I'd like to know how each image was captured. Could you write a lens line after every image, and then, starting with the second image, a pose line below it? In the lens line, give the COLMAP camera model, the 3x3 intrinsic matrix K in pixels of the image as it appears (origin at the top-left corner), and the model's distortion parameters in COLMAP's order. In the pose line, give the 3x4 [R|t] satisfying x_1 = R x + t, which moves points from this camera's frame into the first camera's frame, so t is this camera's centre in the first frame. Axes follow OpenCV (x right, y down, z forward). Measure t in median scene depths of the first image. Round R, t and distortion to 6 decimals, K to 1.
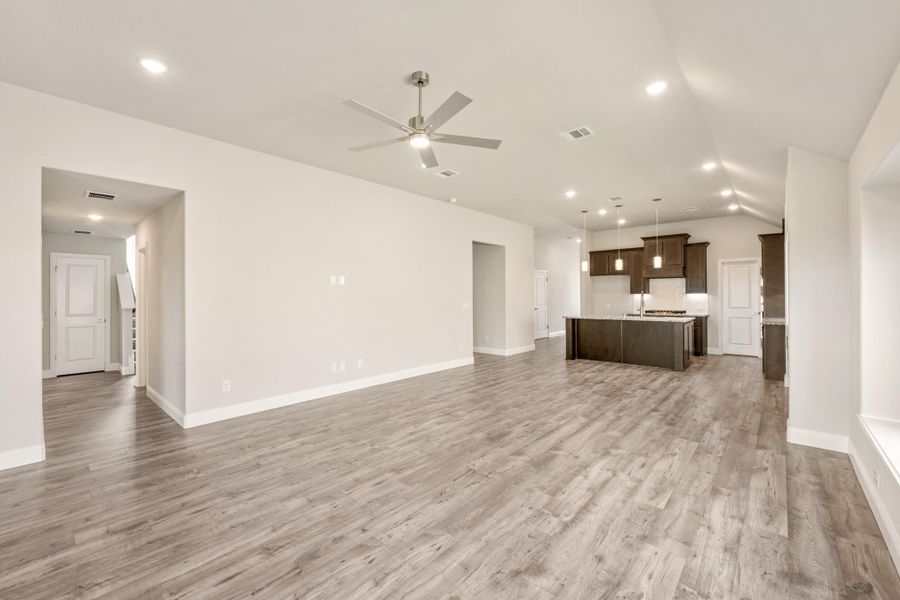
lens RADIAL K [[365.9, 0, 438.9], [0, 365.9, 293.3], [0, 0, 1]] dist [0.001969, -0.000634]
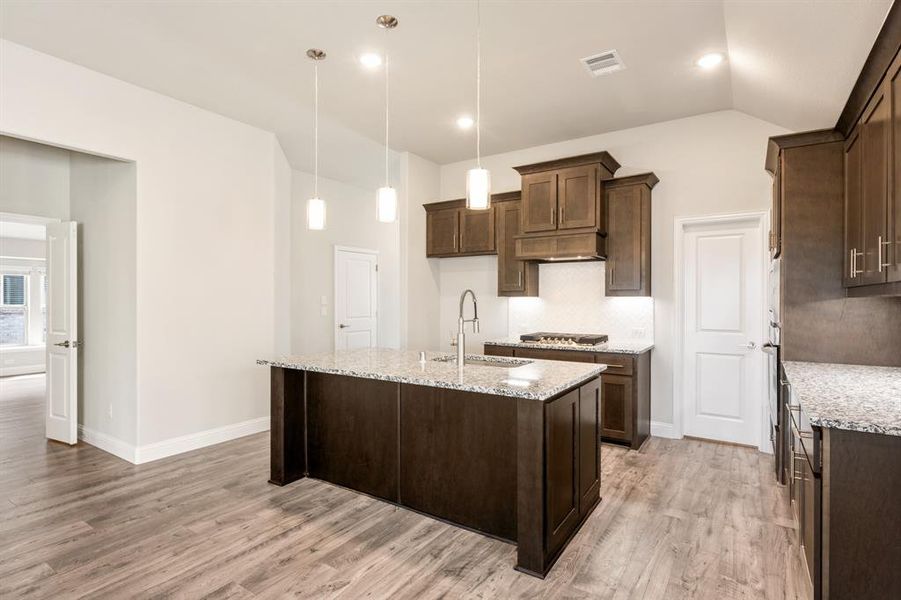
lens RADIAL K [[454.9, 0, 448.5], [0, 454.9, 299.8], [0, 0, 1]] dist [0.000528, 0.001930]
pose [[0.988003, 0.007715, 0.154240, 0.432353], [-0.008849, 0.999939, 0.006667, 0.002182], [-0.154179, -0.007952, 0.988011, 0.530843]]
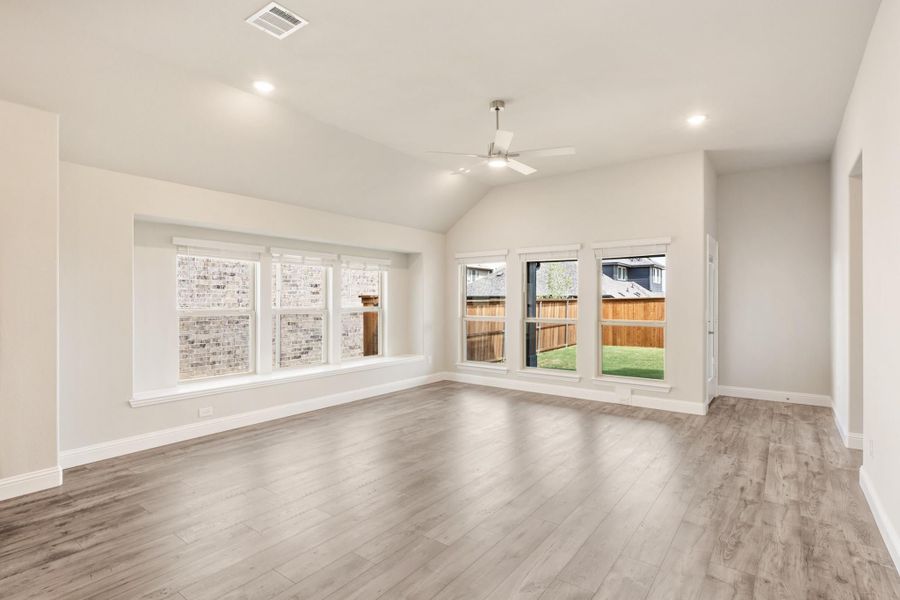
lens RADIAL K [[454.4, 0, 449.2], [0, 454.4, 301.3], [0, 0, 1]] dist [0.000528, 0.001930]
pose [[-0.993843, 0.007943, -0.110514, 0.091265], [0.008550, 0.999951, -0.005020, 0.008011], [0.110469, -0.005934, -0.993862, 0.848685]]
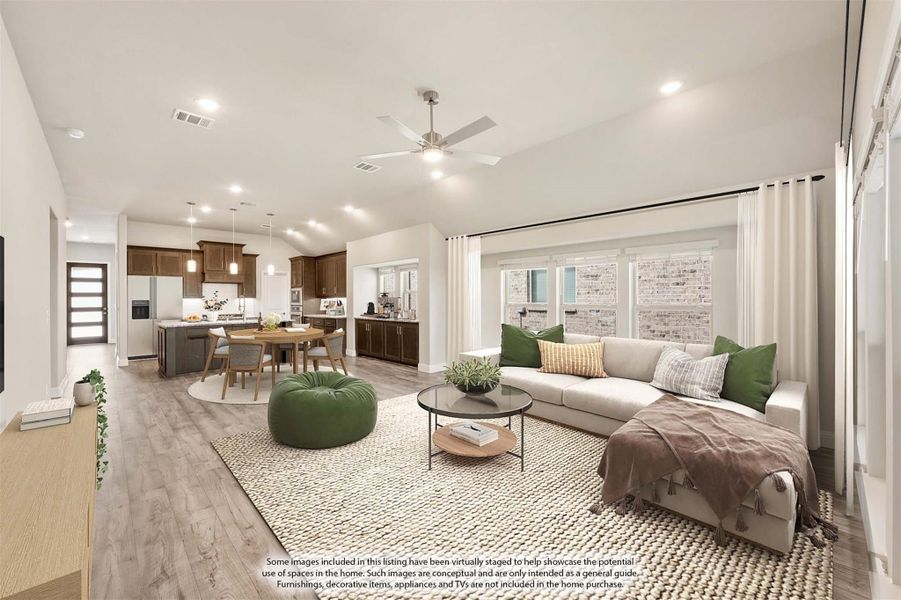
lens RADIAL K [[366.3, 0, 450.3], [0, 366.3, 299.2], [0, 0, 1]] dist [0.001969, -0.000634]
pose [[0.065176, 0.003998, 0.997866, -0.404725], [-0.000898, 0.999992, -0.003948, 0.007483], [-0.997873, -0.000639, 0.065179, 0.313844]]
